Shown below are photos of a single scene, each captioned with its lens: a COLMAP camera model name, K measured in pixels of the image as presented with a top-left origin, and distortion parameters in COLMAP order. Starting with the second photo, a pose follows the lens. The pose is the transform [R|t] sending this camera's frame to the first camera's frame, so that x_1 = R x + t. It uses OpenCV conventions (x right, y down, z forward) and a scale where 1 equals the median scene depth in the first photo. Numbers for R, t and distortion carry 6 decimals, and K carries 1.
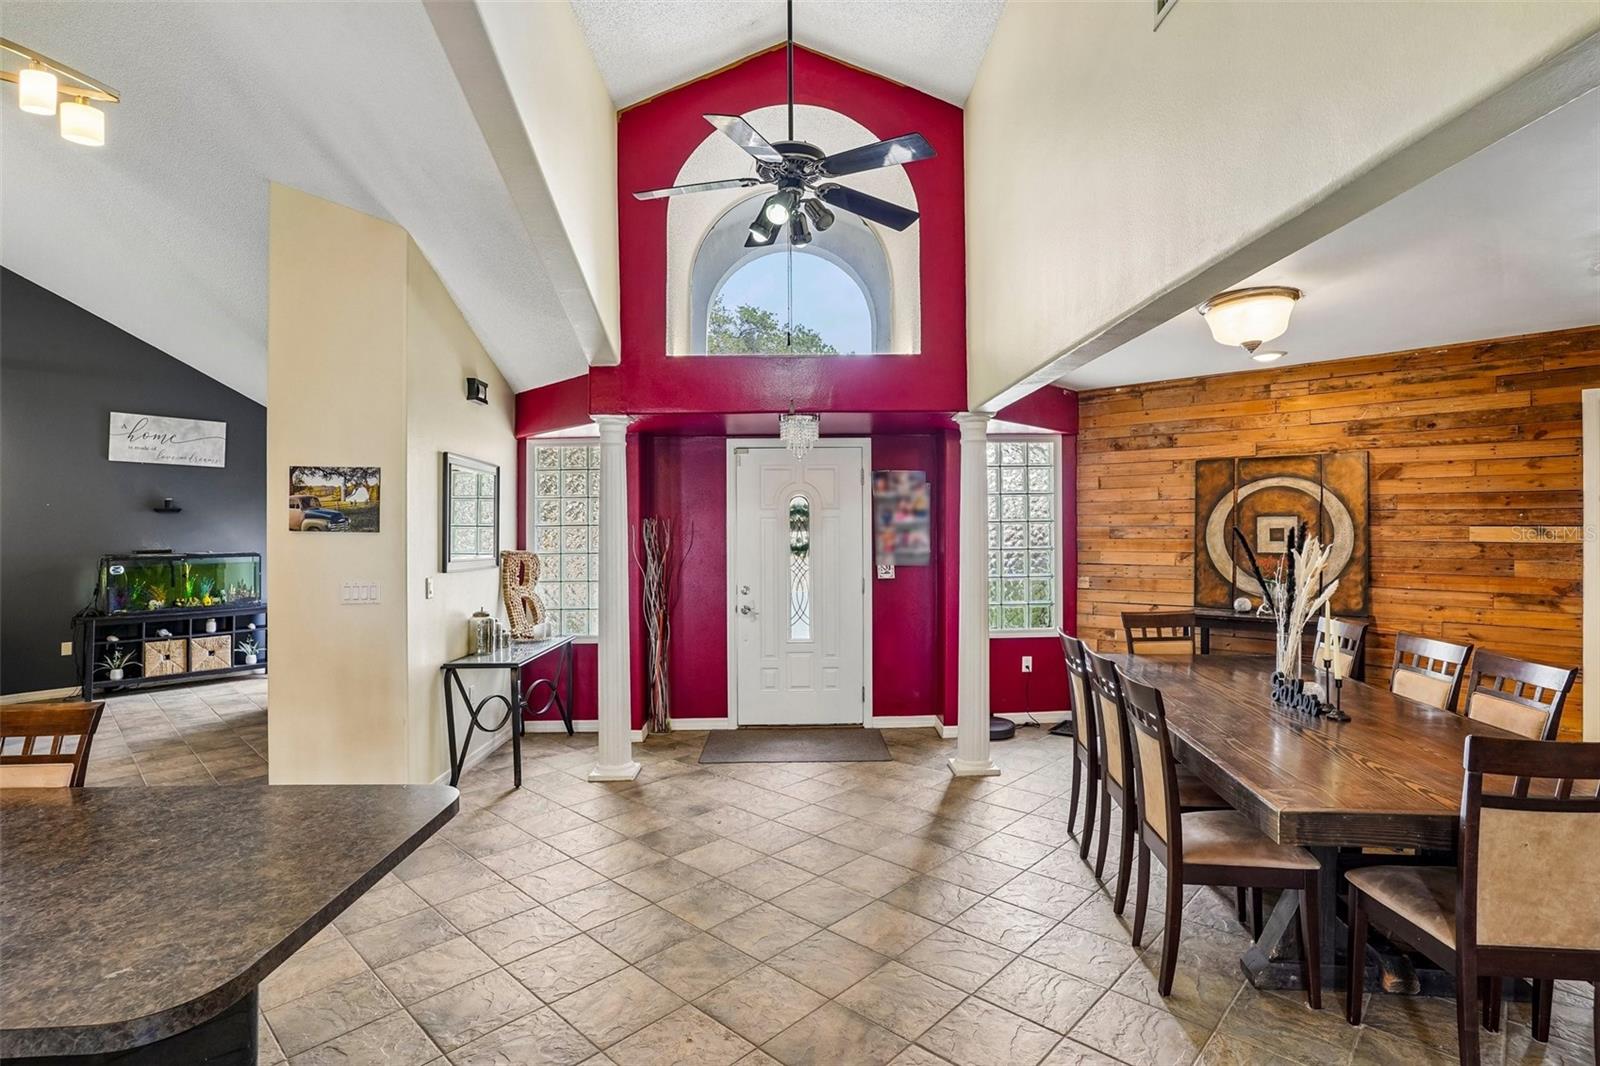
lens RADIAL K [[776.1, 0, 815.4], [0, 776.1, 519.7], [0, 0, 1]] dist [-0.067580, 0.026874]
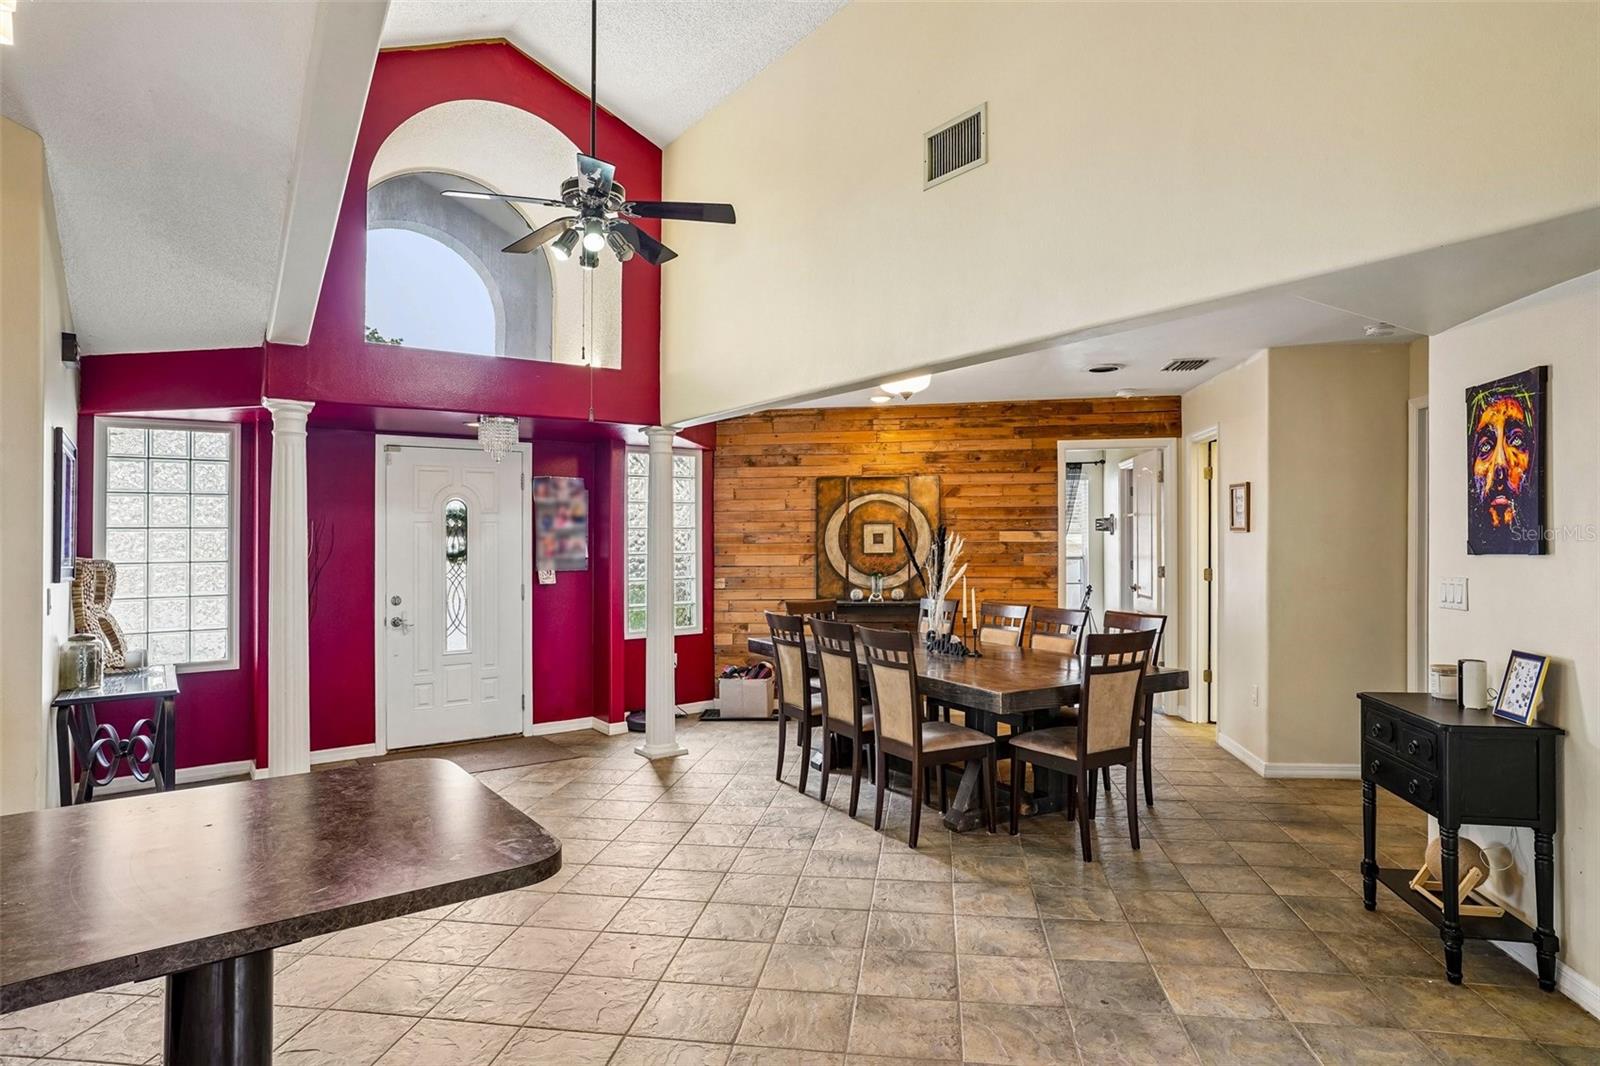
lens RADIAL K [[858.9, 0, 801.2], [0, 858.9, 529.6], [0, 0, 1]] dist [-0.067258, 0.003779]
pose [[0.823824, 0.007274, 0.566799, -0.311501], [0.000037, 0.999917, -0.012886, 0.023575], [-0.566846, 0.010637, 0.823755, -0.108296]]
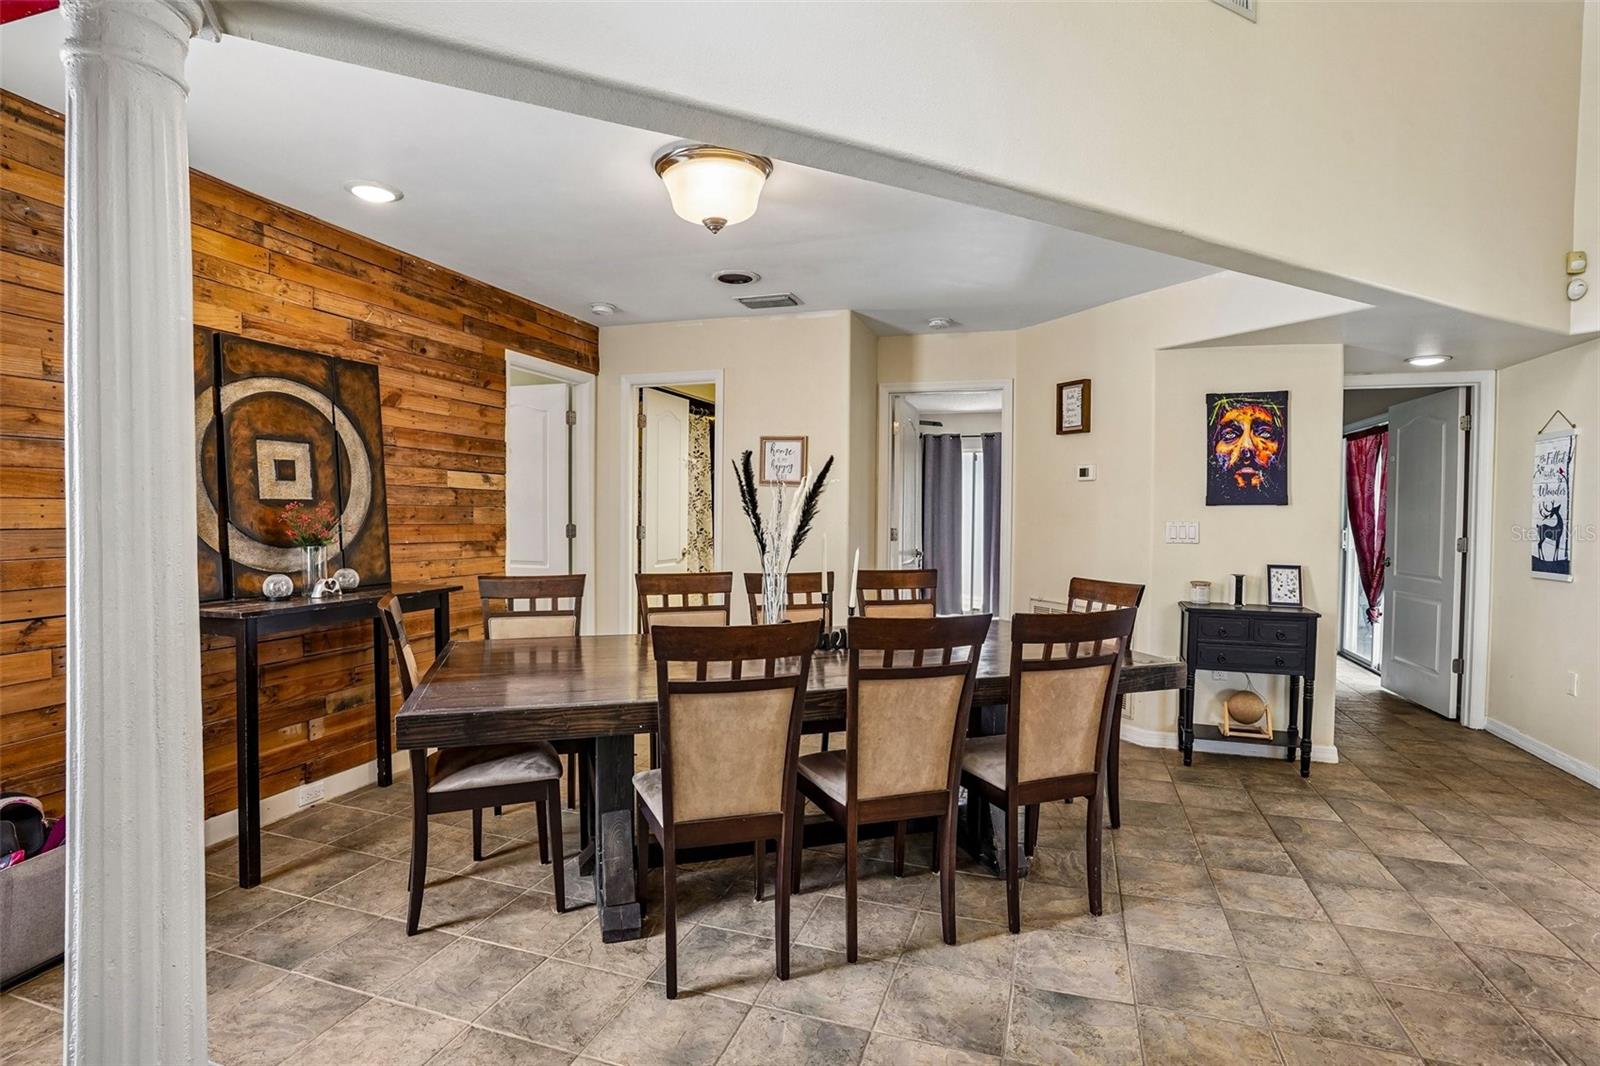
lens RADIAL K [[776.1, 0, 801.0], [0, 776.1, 532.0], [0, 0, 1]] dist [-0.067580, 0.026874]
pose [[-0.416245, -0.021887, 0.908989, -0.136739], [-0.012792, 0.999752, 0.018215, 0.053752], [-0.909162, -0.004046, -0.416422, 0.875183]]
